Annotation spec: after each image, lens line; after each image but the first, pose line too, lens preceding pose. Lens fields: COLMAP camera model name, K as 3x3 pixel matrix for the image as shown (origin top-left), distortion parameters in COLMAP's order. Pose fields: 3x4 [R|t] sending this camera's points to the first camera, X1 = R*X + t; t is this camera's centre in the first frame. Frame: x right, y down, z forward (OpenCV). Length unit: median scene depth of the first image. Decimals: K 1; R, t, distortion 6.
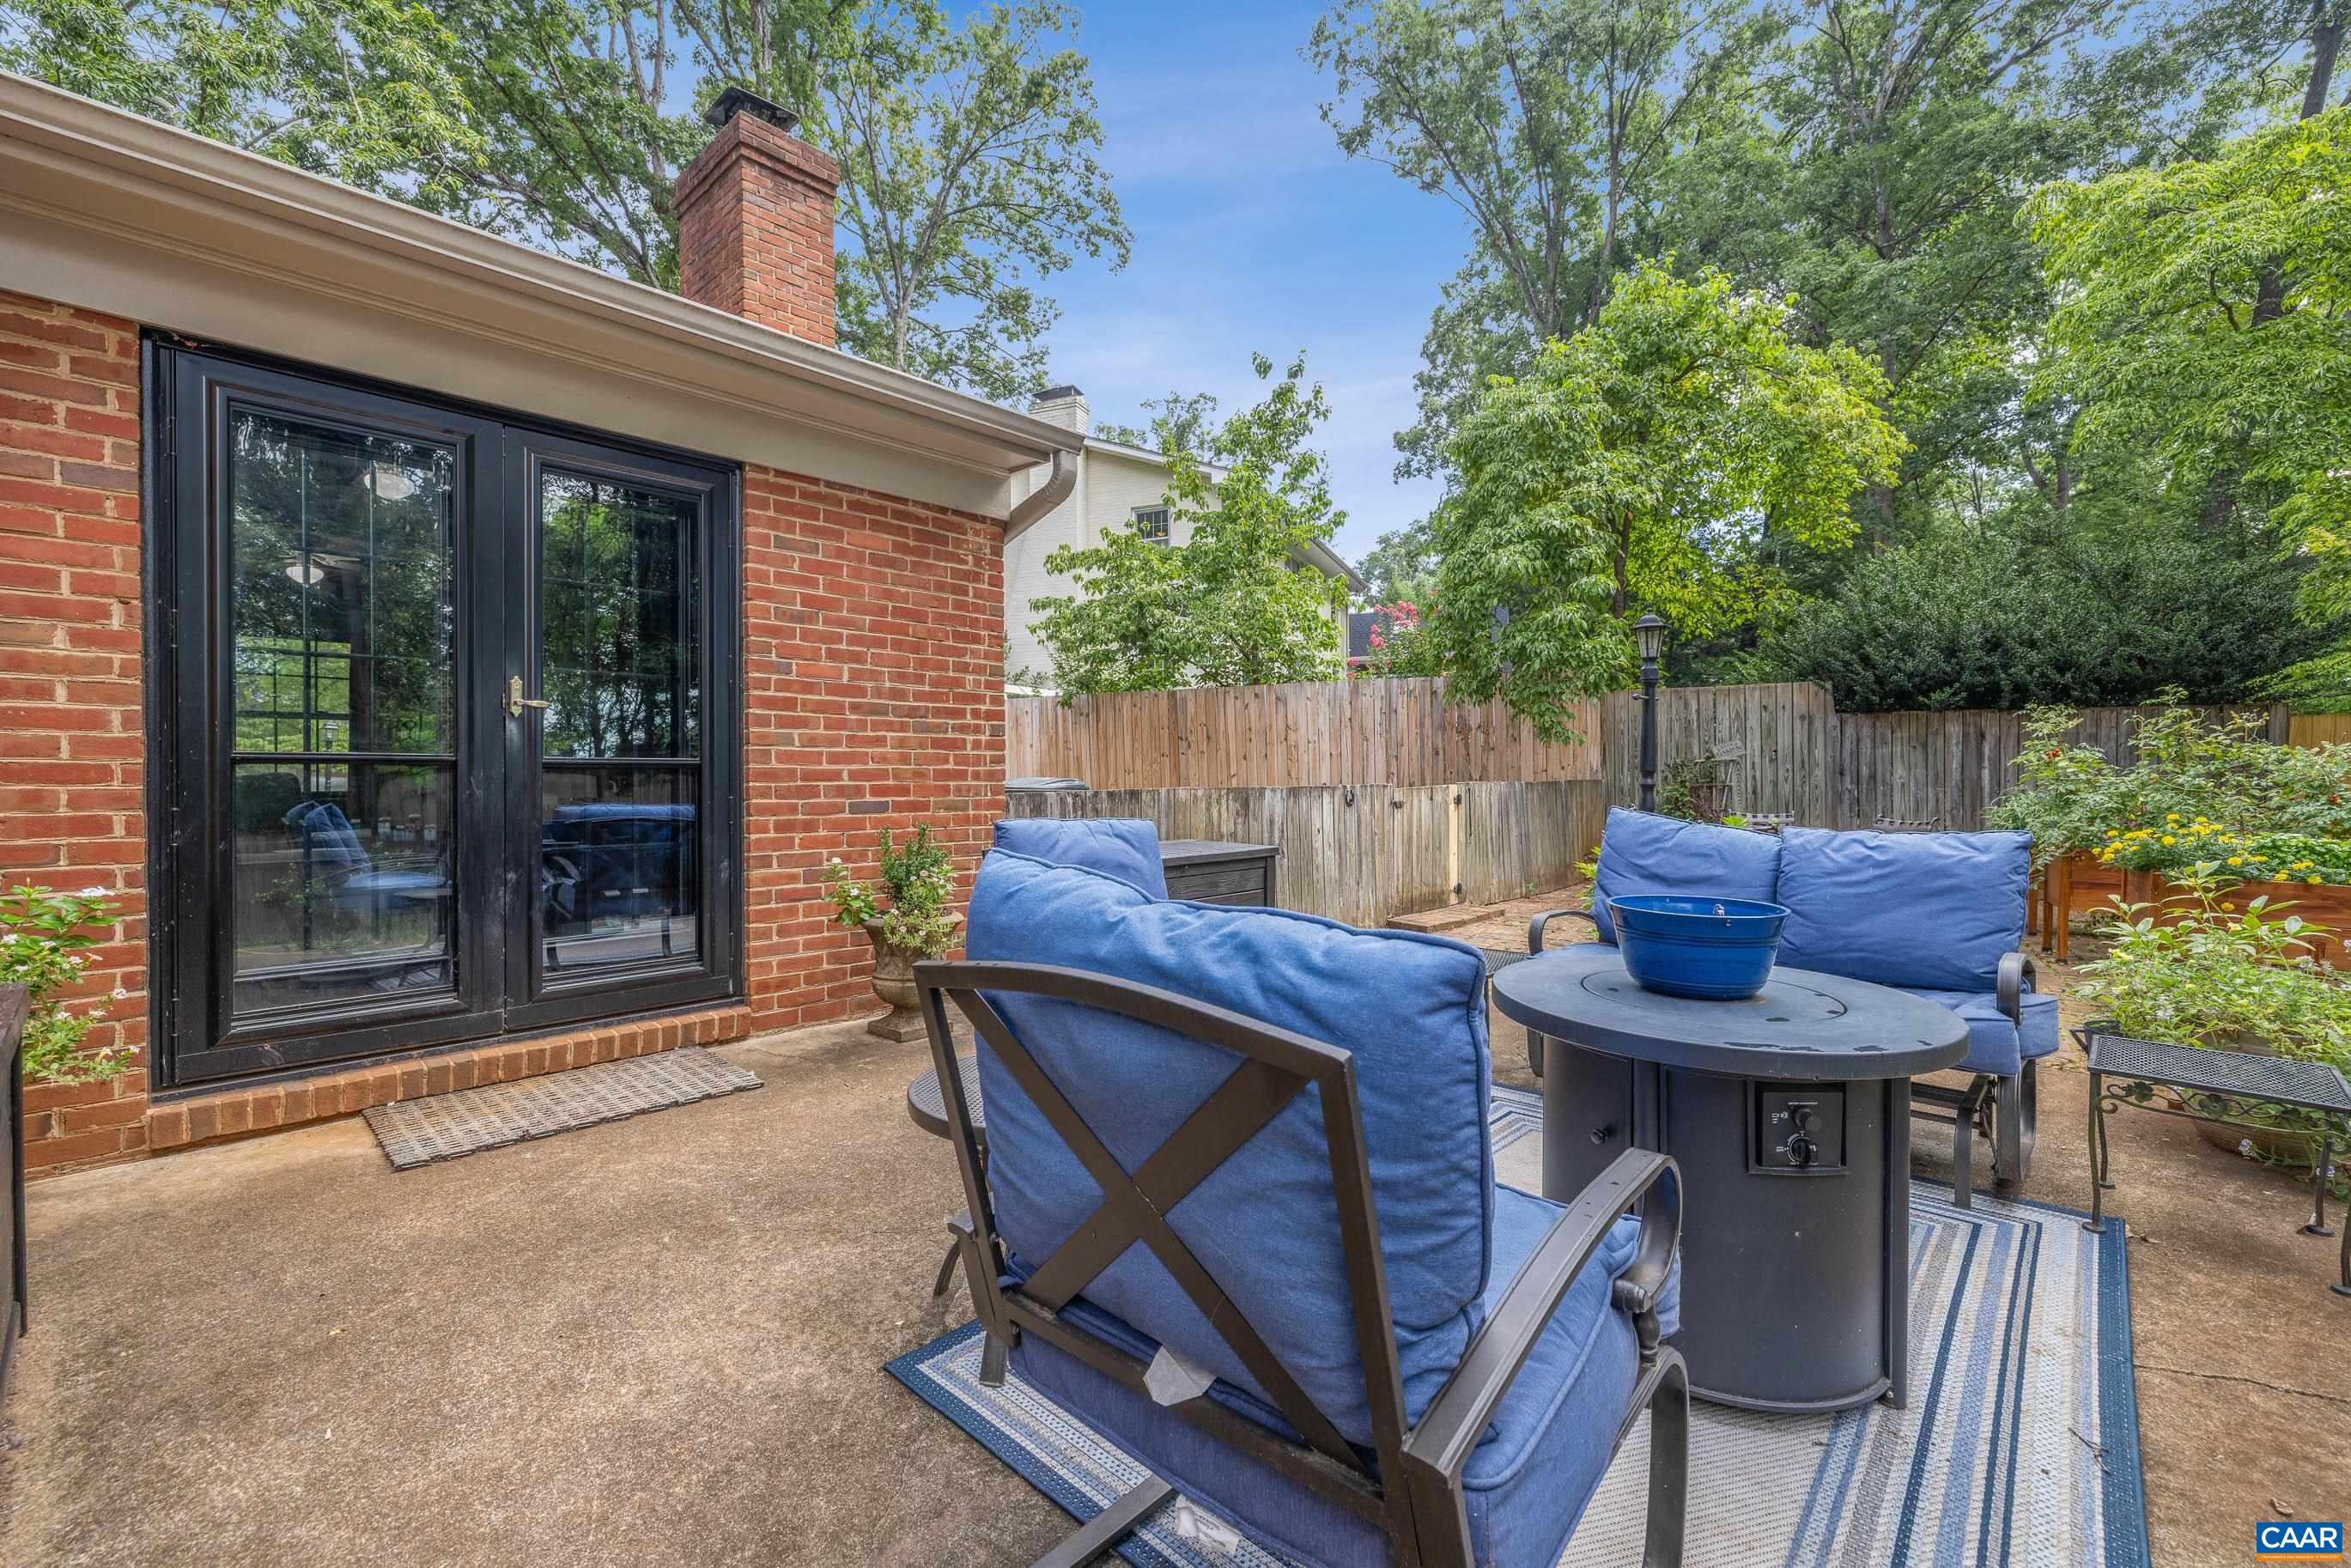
lens RADIAL K [[987.3, 0, 1178.5], [0, 987.3, 772.3], [0, 0, 1]] dist [0.001493, 0.000683]
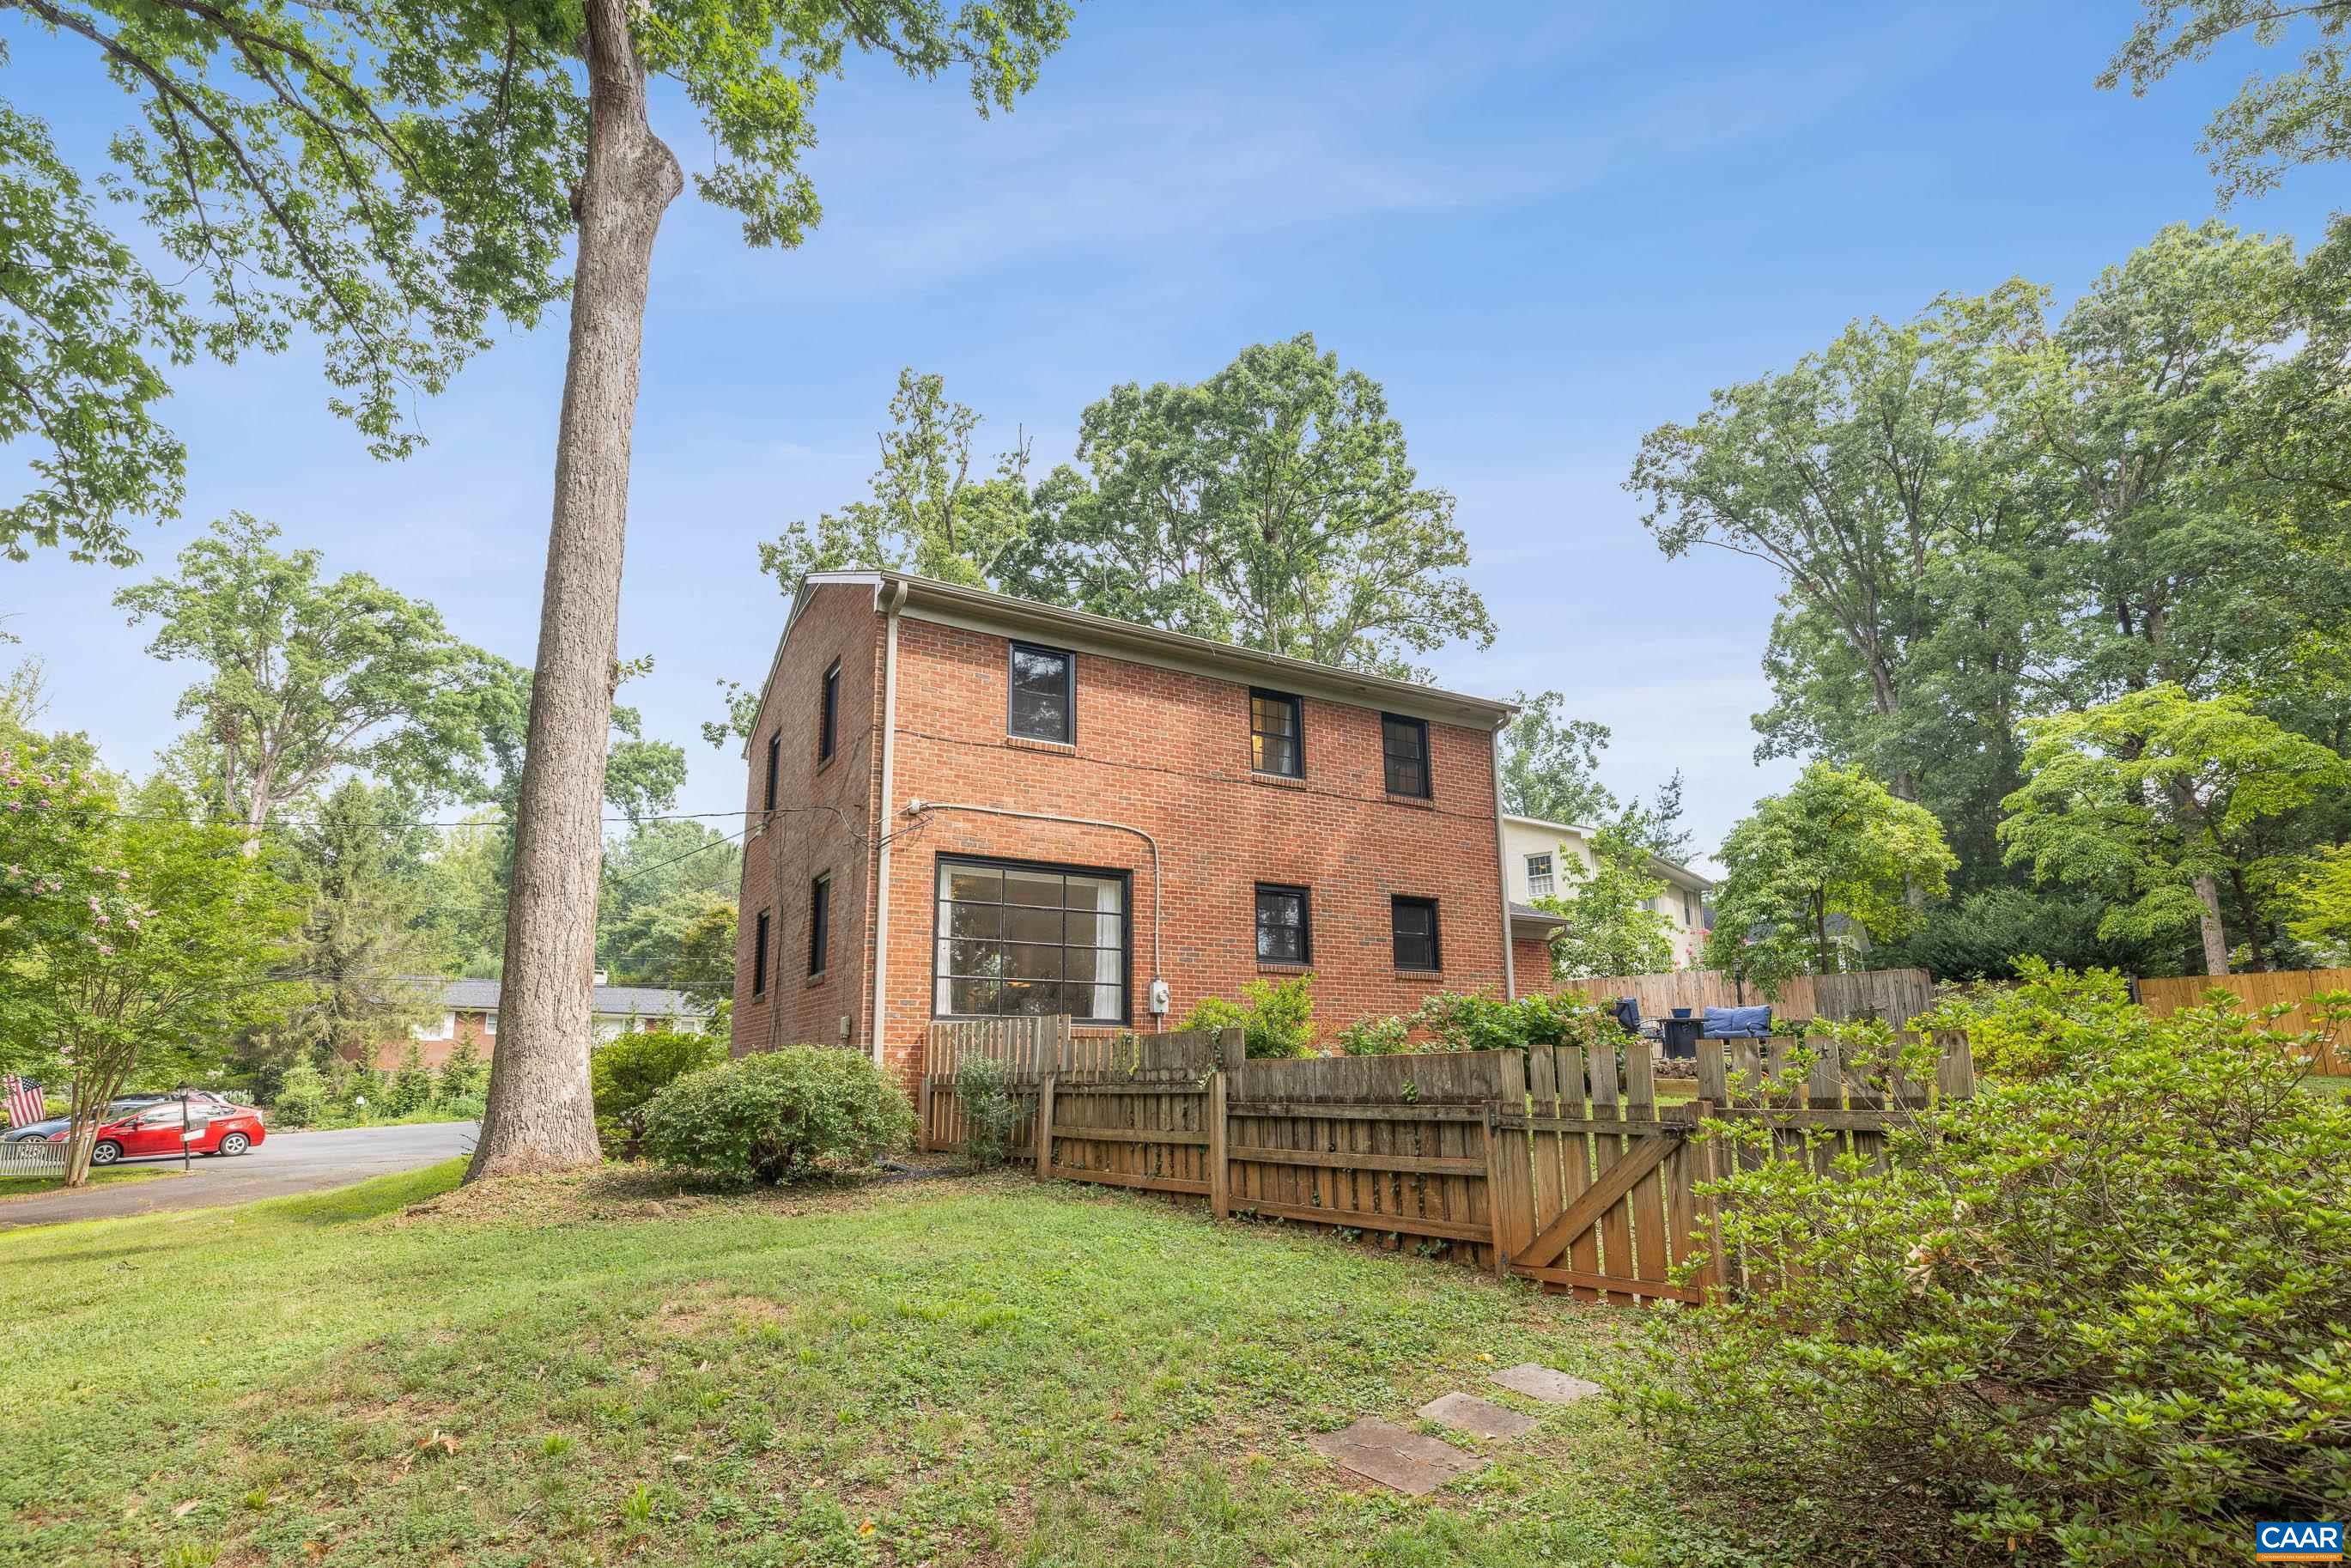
lens RADIAL K [[1131.1, 0, 1169.9], [0, 1131.1, 859.3], [0, 0, 1]] dist [-0.001064, -0.000056]
pose [[0.954152, -0.056509, -0.293941, -0.308285], [0.000840, 0.982520, -0.186158, 0.285581], [0.299322, 0.177376, 0.937520, -4.075118]]
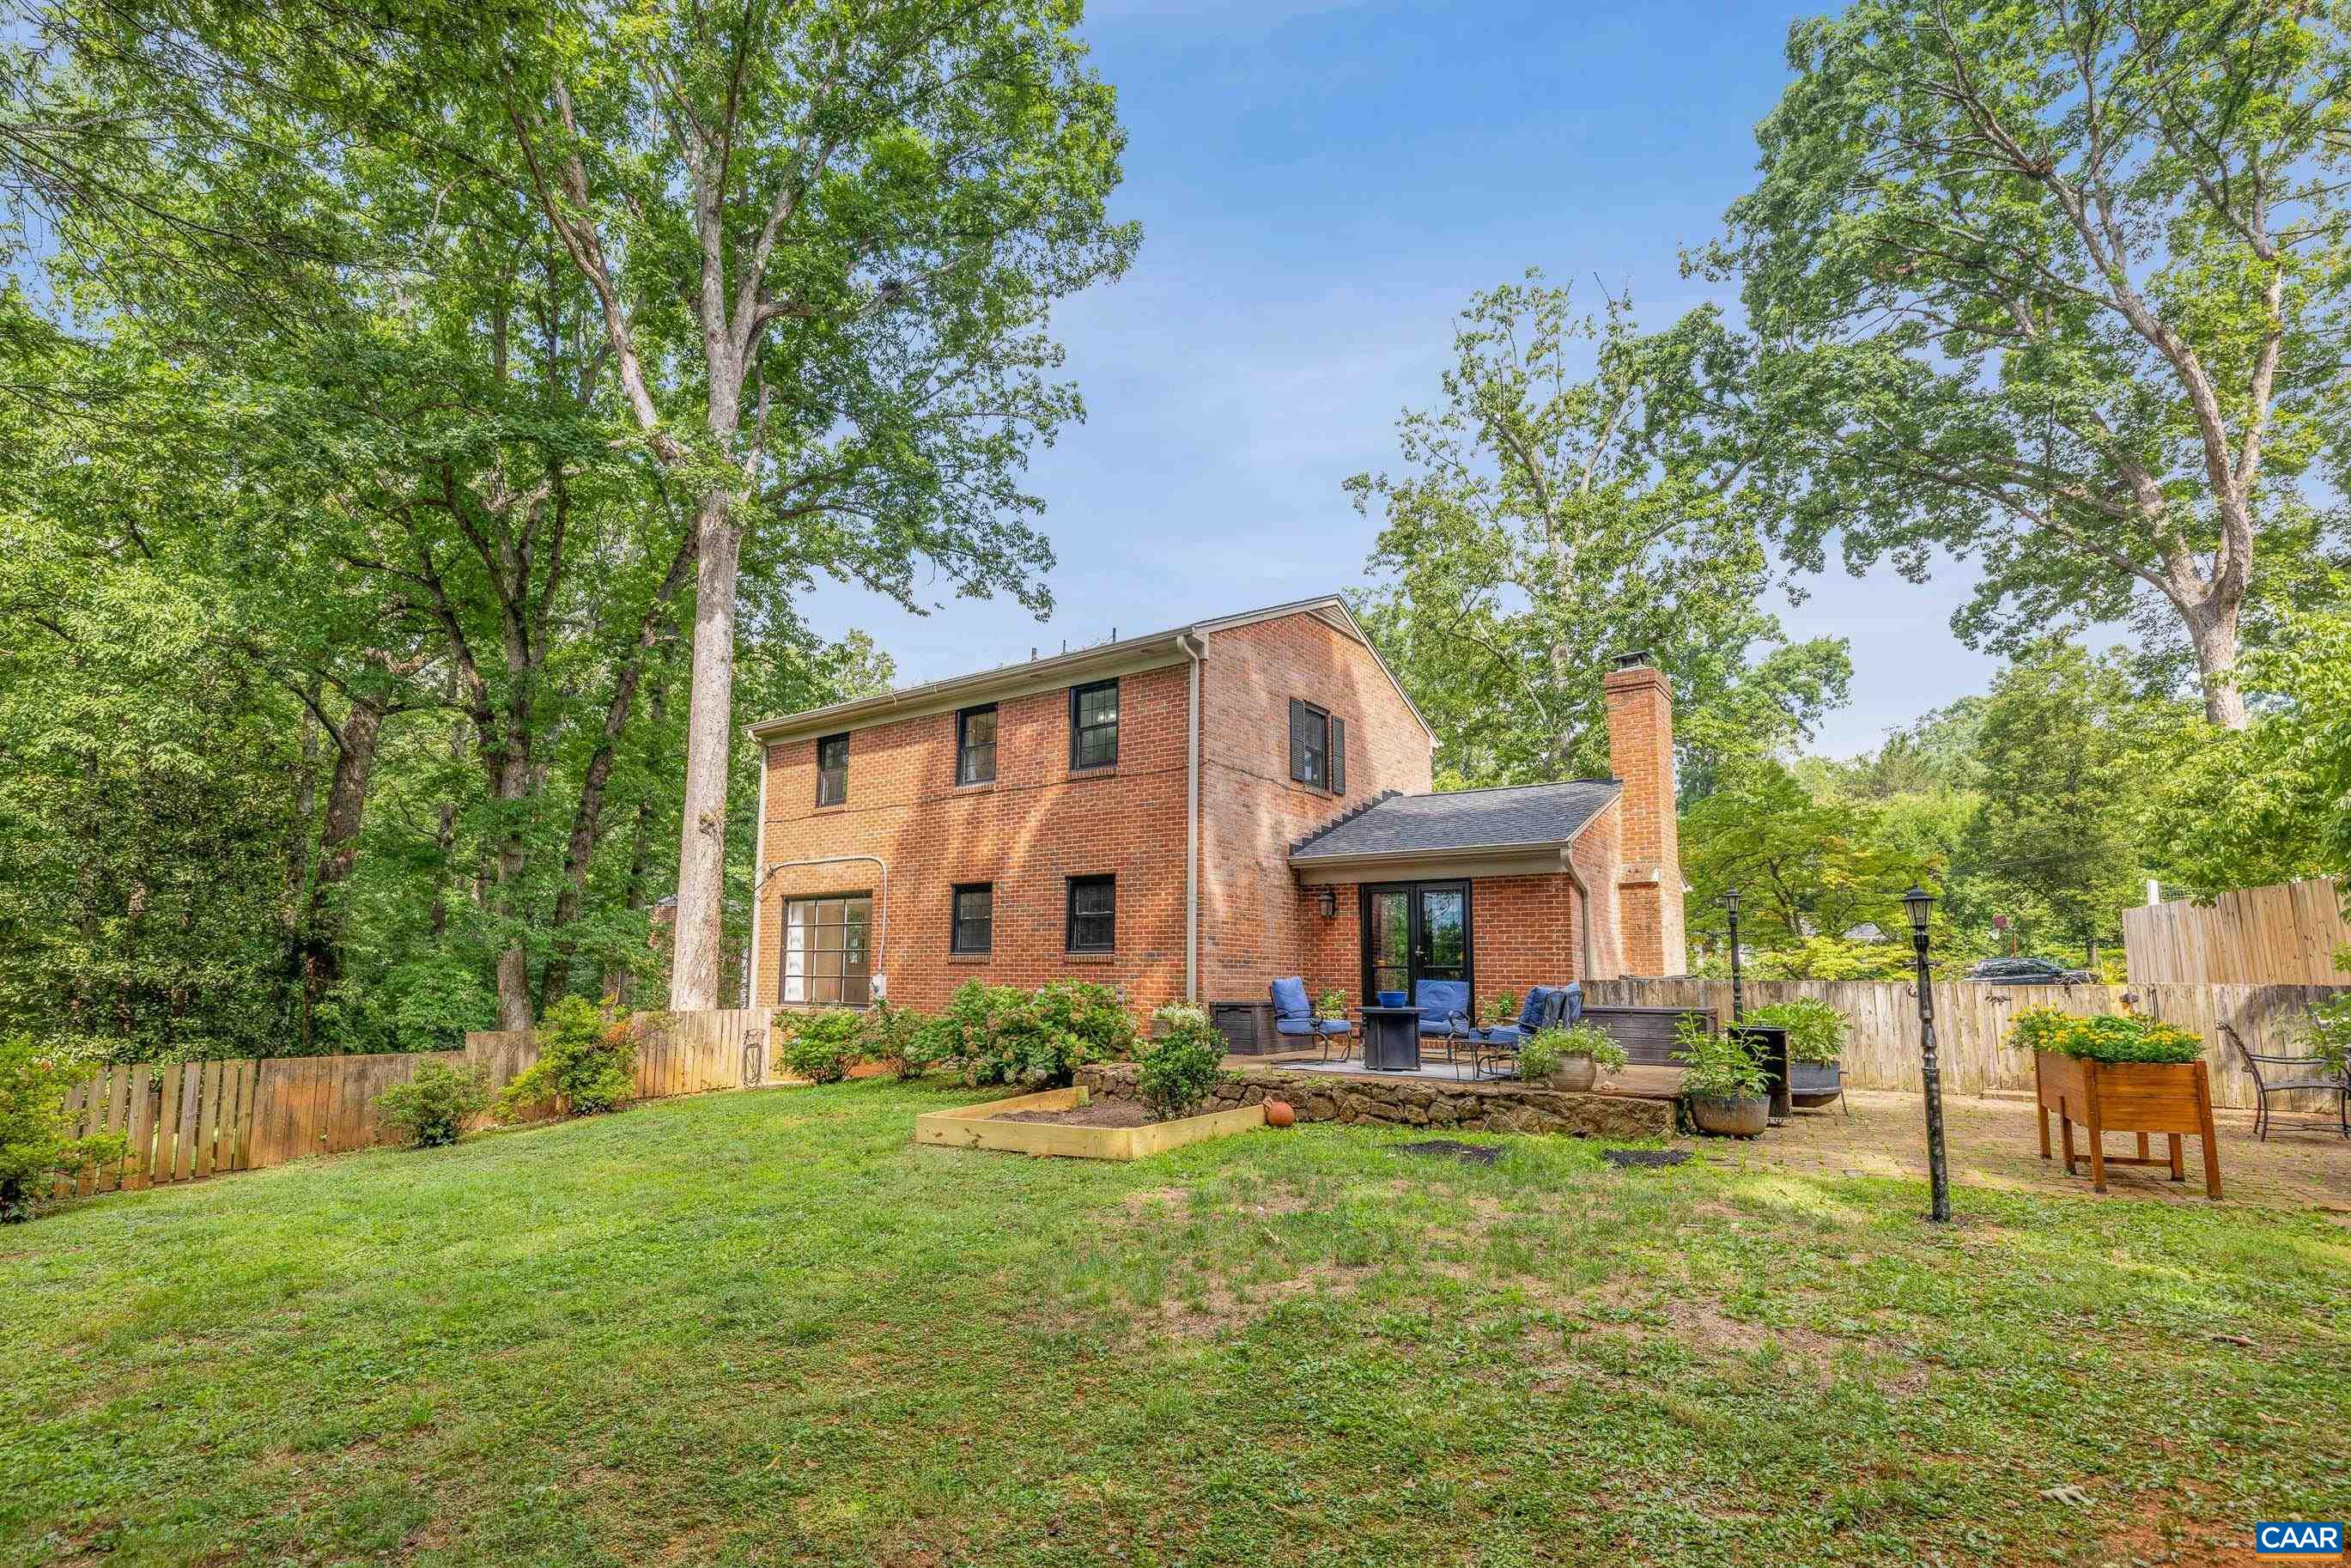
lens RADIAL K [[1120.3, 0, 1172.1], [0, 1120.3, 840.9], [0, 0, 1]] dist [-0.001124, -0.000093]
pose [[0.100596, -0.112129, -0.988589, 2.915183], [-0.004496, 0.993568, -0.113151, -0.000380], [0.994917, 0.015827, 0.099444, -0.368075]]
